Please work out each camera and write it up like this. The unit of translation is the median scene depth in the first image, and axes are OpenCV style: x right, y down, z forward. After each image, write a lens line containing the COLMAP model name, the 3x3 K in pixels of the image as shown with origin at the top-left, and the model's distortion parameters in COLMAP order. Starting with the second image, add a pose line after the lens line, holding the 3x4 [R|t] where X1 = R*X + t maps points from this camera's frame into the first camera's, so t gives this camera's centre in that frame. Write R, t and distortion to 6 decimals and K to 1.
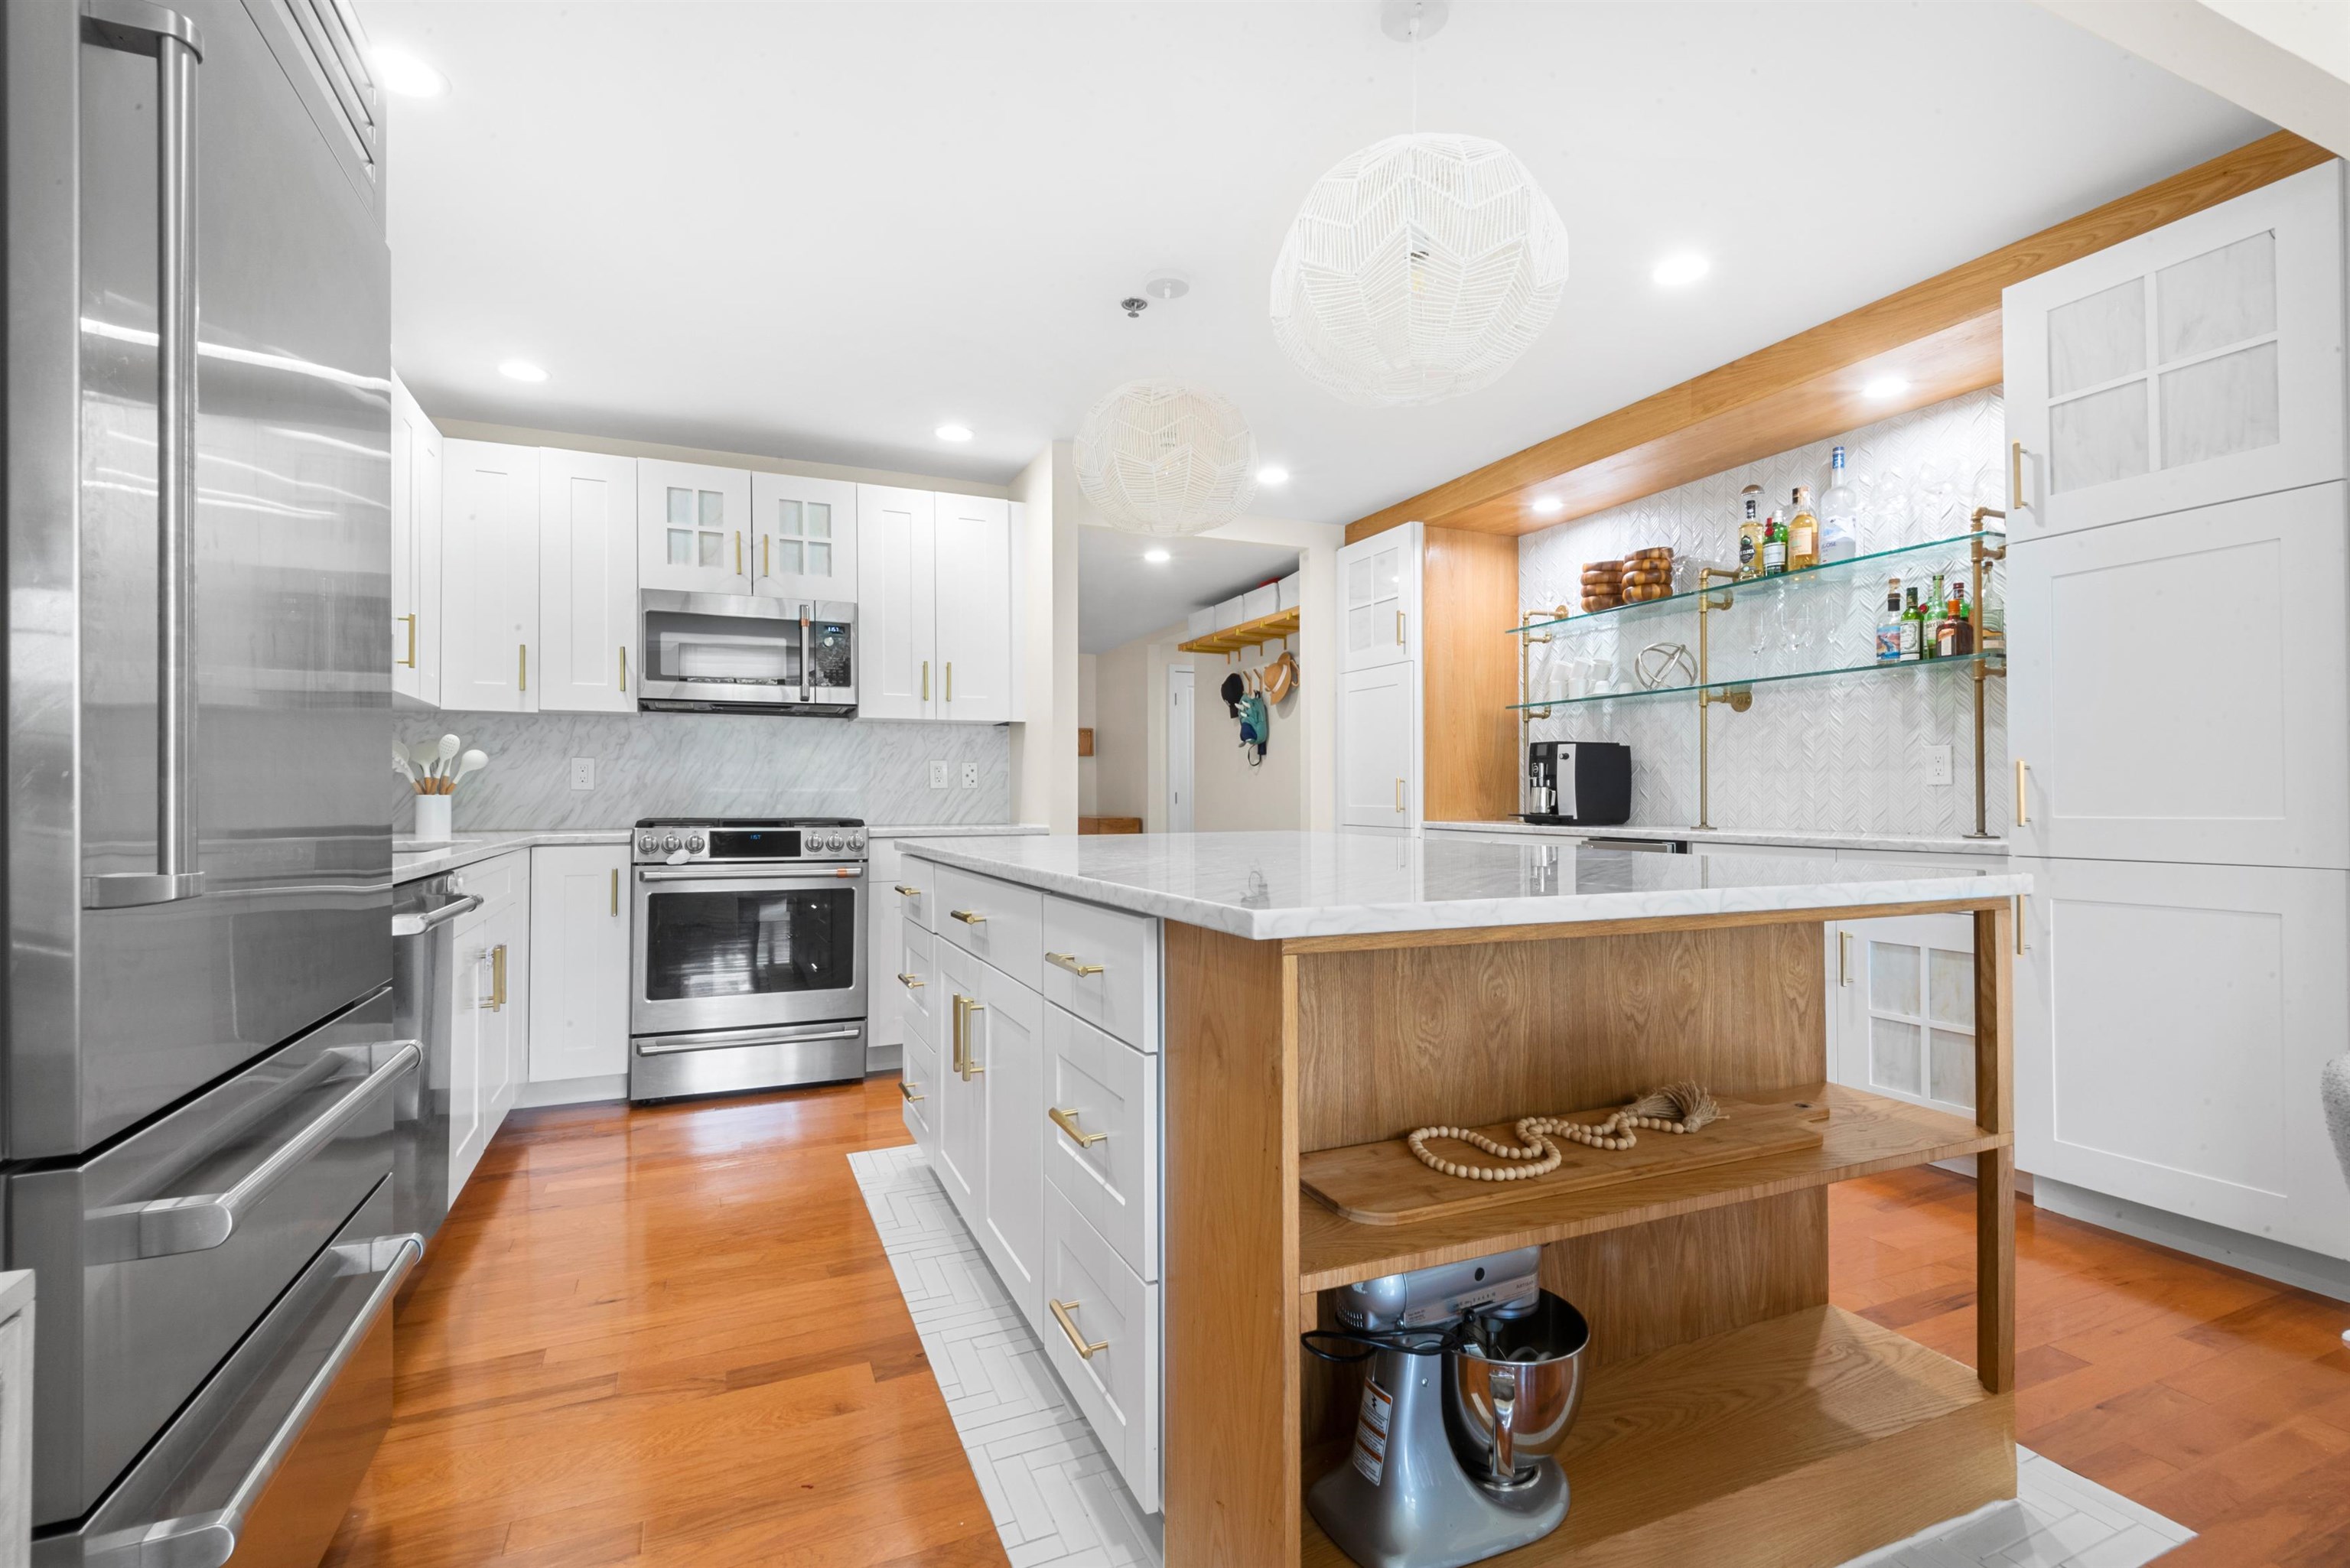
lens RADIAL K [[1070.9, 0, 1178.2], [0, 1070.9, 783.8], [0, 0, 1]] dist [0.030351, -0.018208]
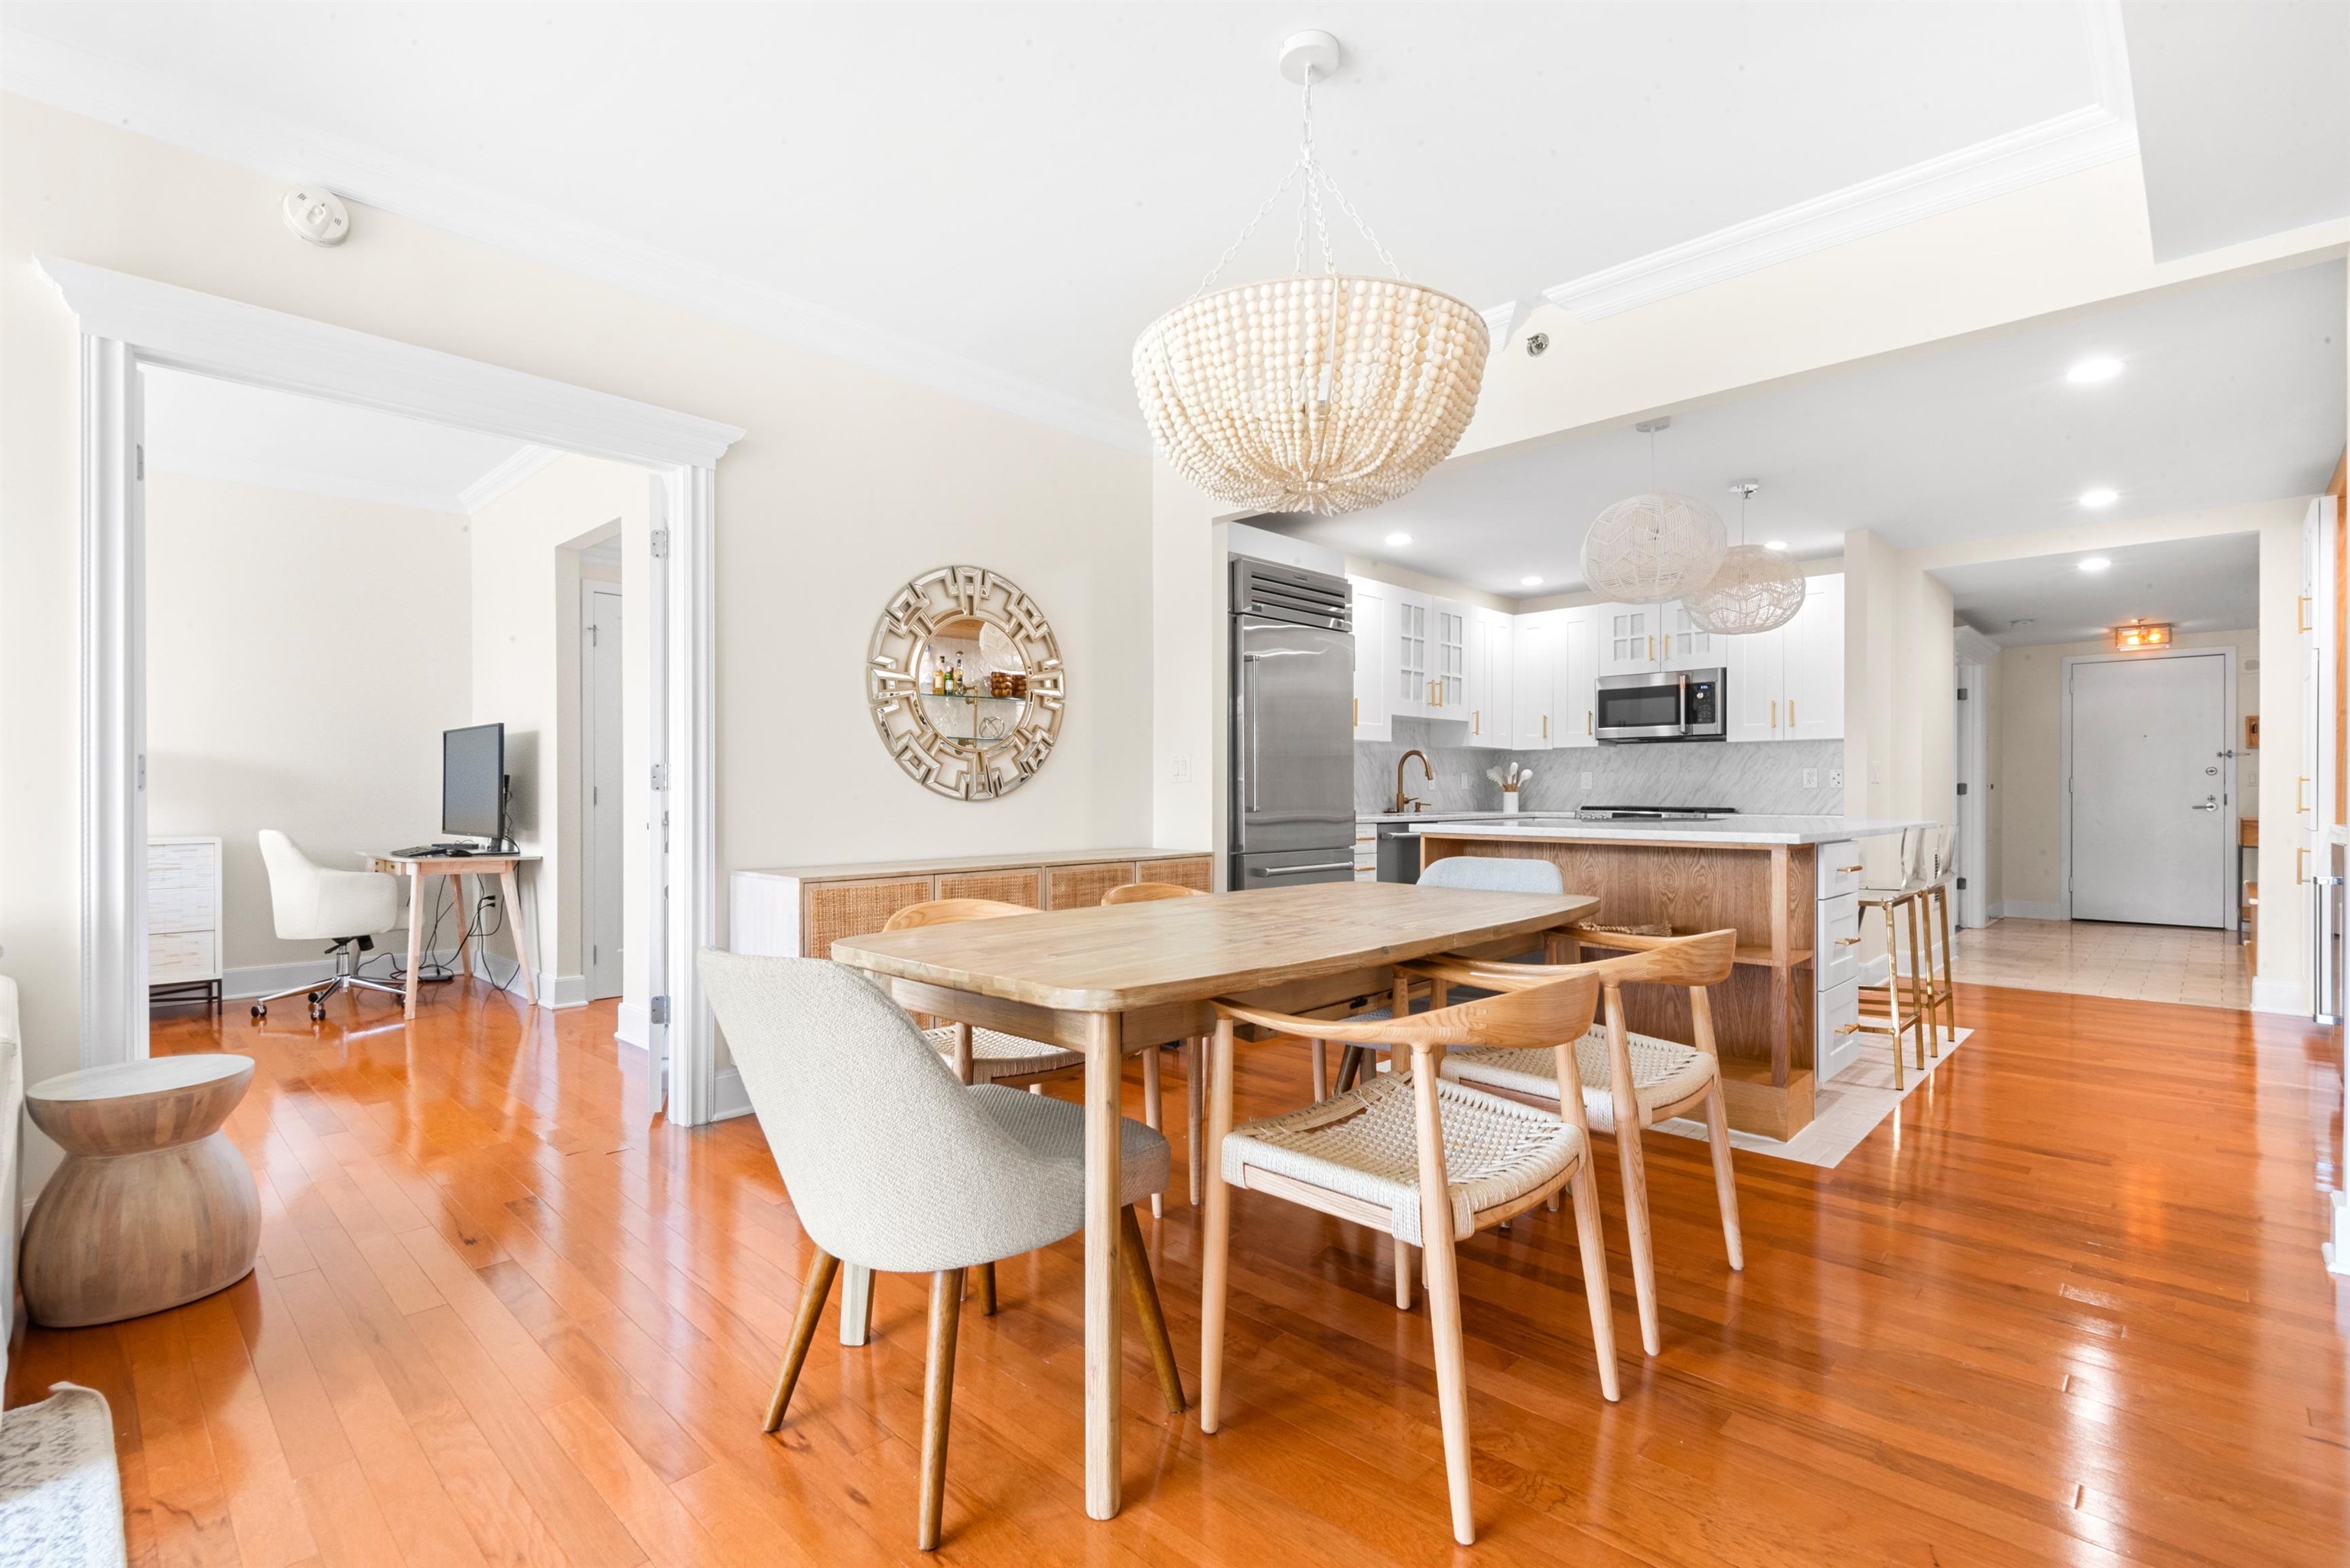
lens RADIAL K [[1070.9, 0, 1176.7], [0, 1070.9, 794.4], [0, 0, 1]] dist [0.030351, -0.018208]
pose [[0.375876, 0.003640, -0.926663, 0.877095], [0.008601, 0.999936, 0.007416, -0.005676], [0.926630, -0.010758, 0.375820, -0.314979]]
